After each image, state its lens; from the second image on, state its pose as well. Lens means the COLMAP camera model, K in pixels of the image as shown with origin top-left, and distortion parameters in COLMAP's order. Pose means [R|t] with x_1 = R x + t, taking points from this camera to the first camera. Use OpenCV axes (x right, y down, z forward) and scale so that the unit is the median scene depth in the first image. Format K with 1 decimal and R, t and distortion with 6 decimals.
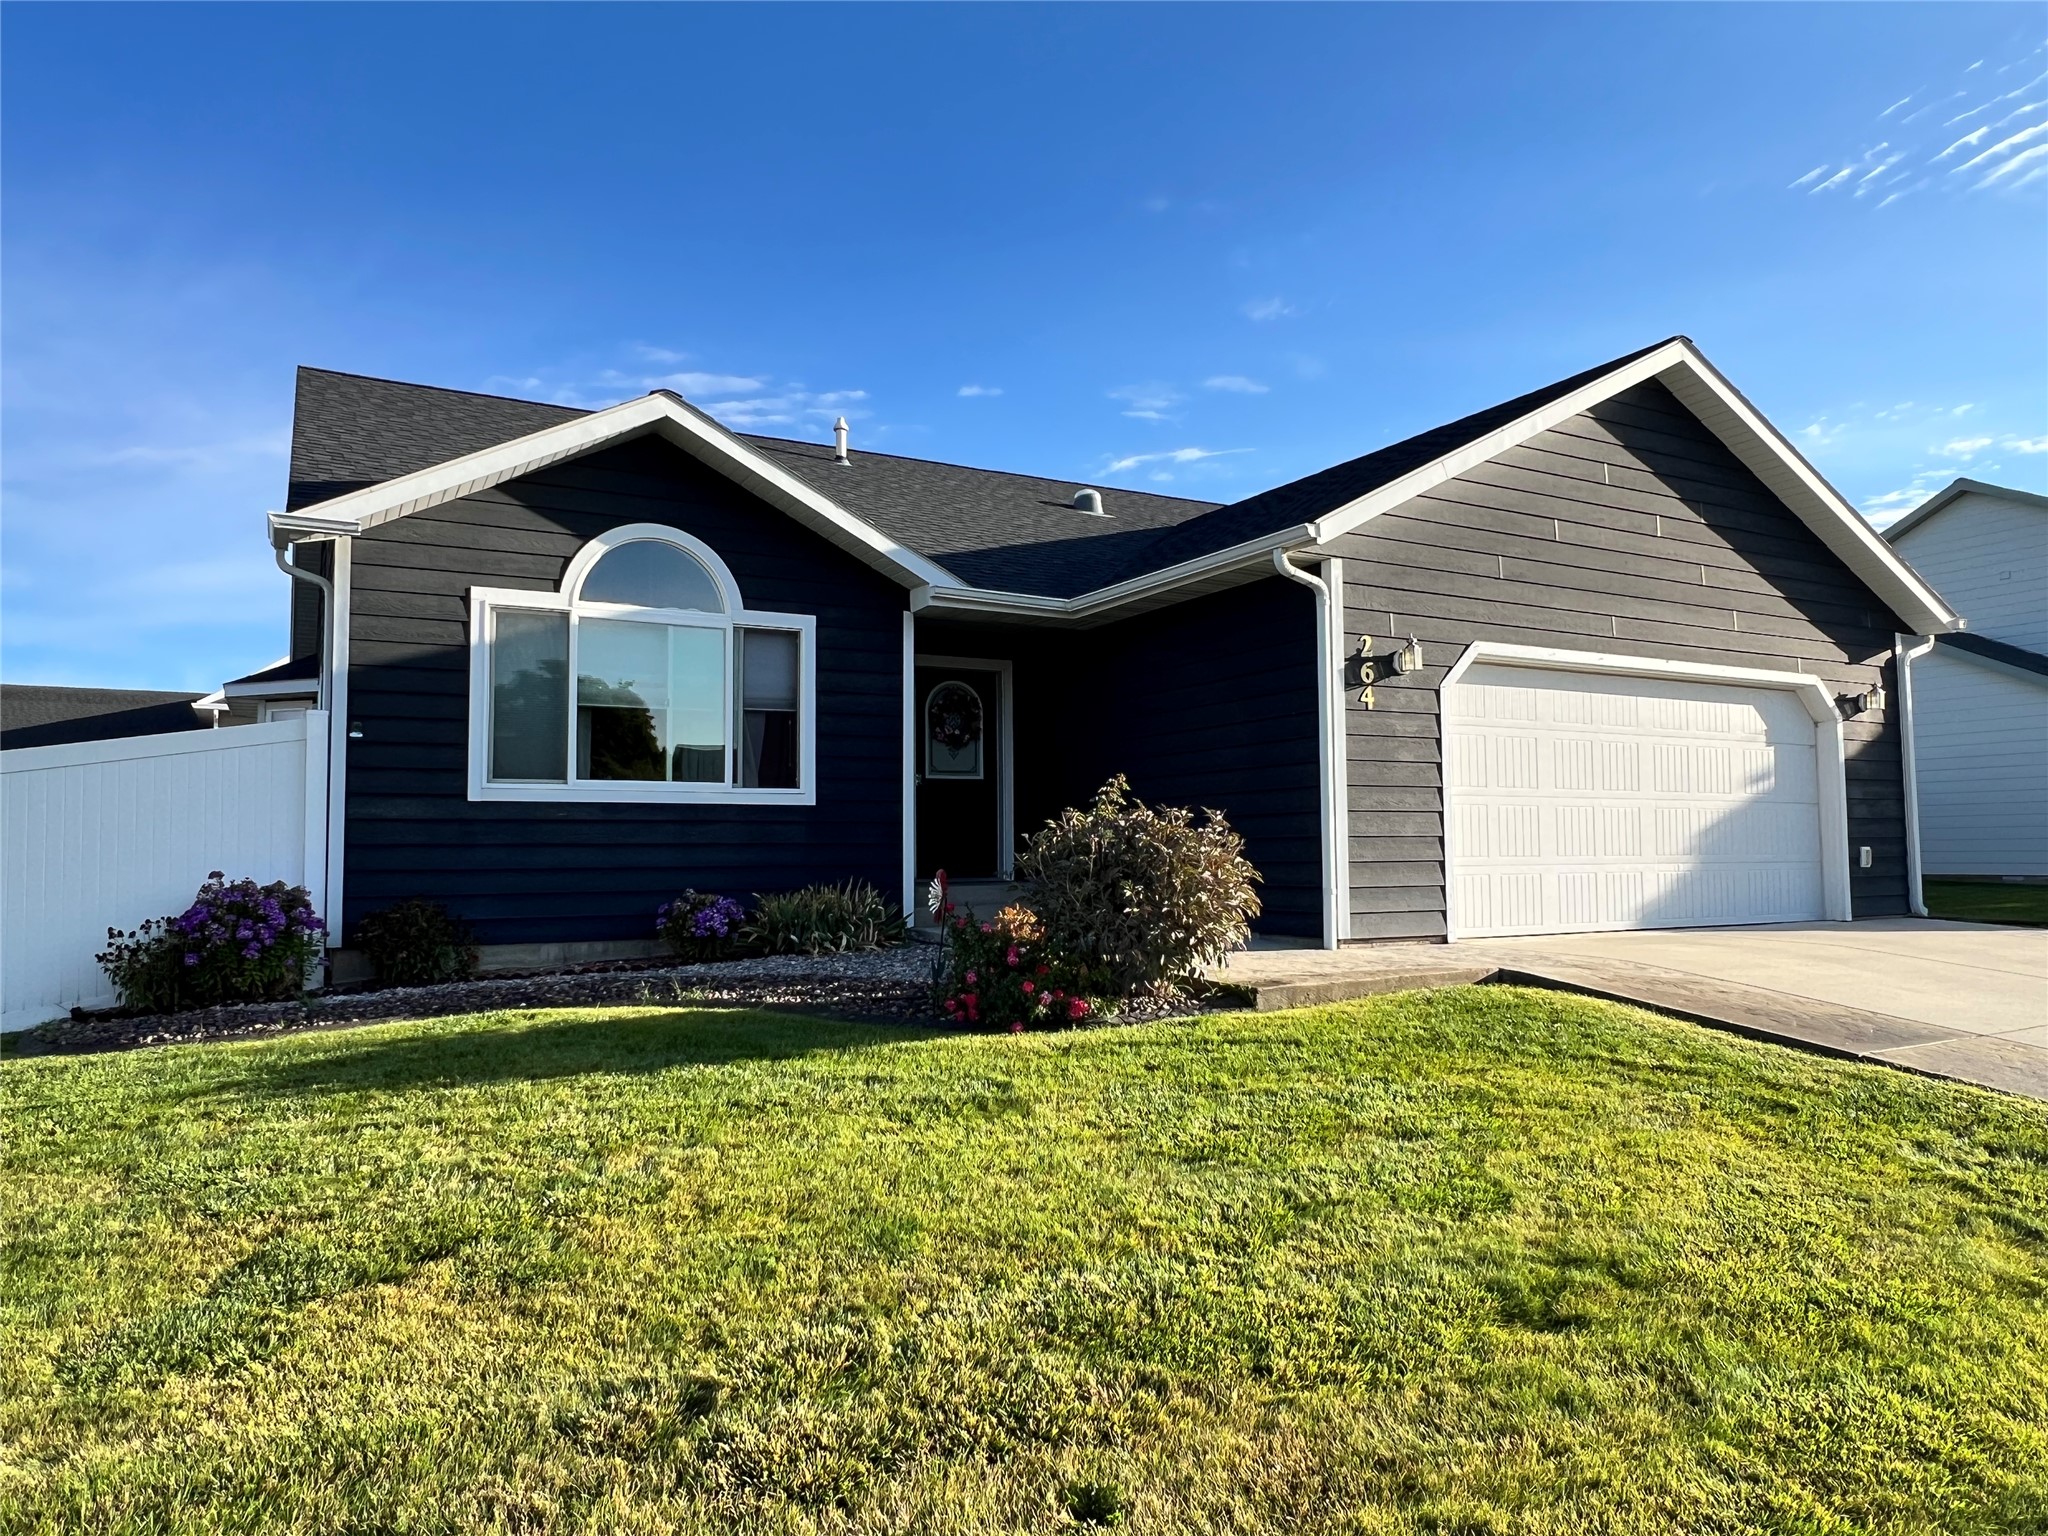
lens RADIAL K [[1562.7, 0, 826.6], [0, 1562.7, 774.1], [0, 0, 1]] dist [0.002792, -0.002547]
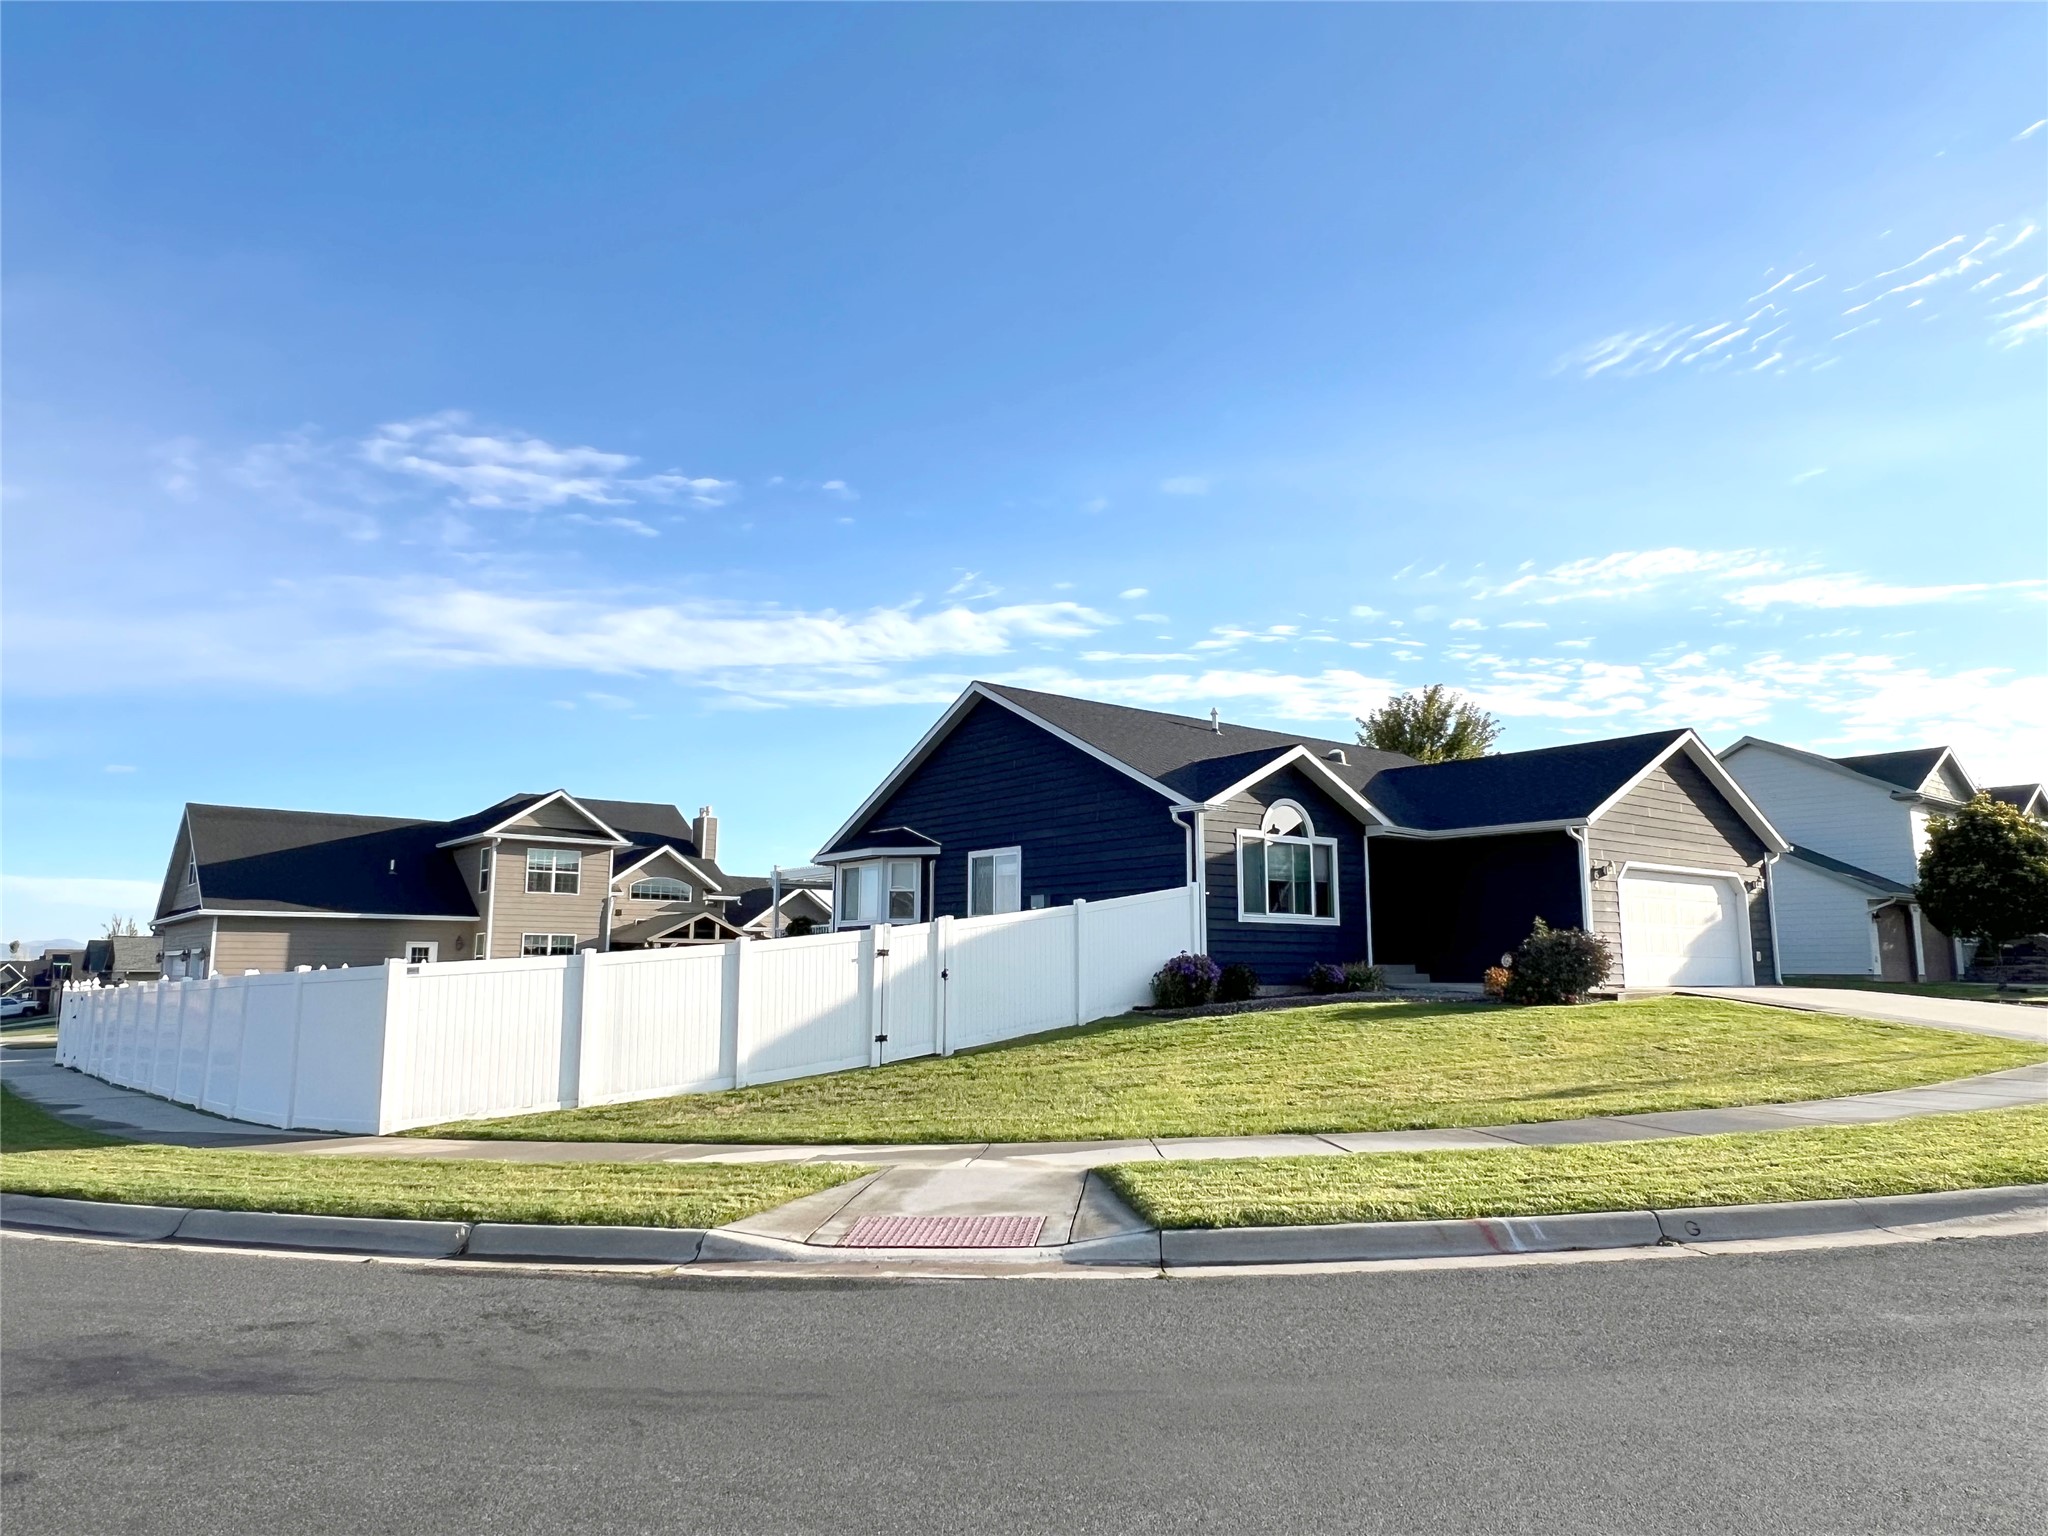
lens RADIAL K [[1341.5, 0, 1024.0], [0, 1341.5, 768.0], [0, 0, 1]] dist [-0.002925, -0.002699]
pose [[0.986725, 0.034147, 0.158768, -0.754690], [-0.019257, 0.995349, -0.094391, -0.013887], [-0.161253, 0.090080, 0.982794, -0.803869]]
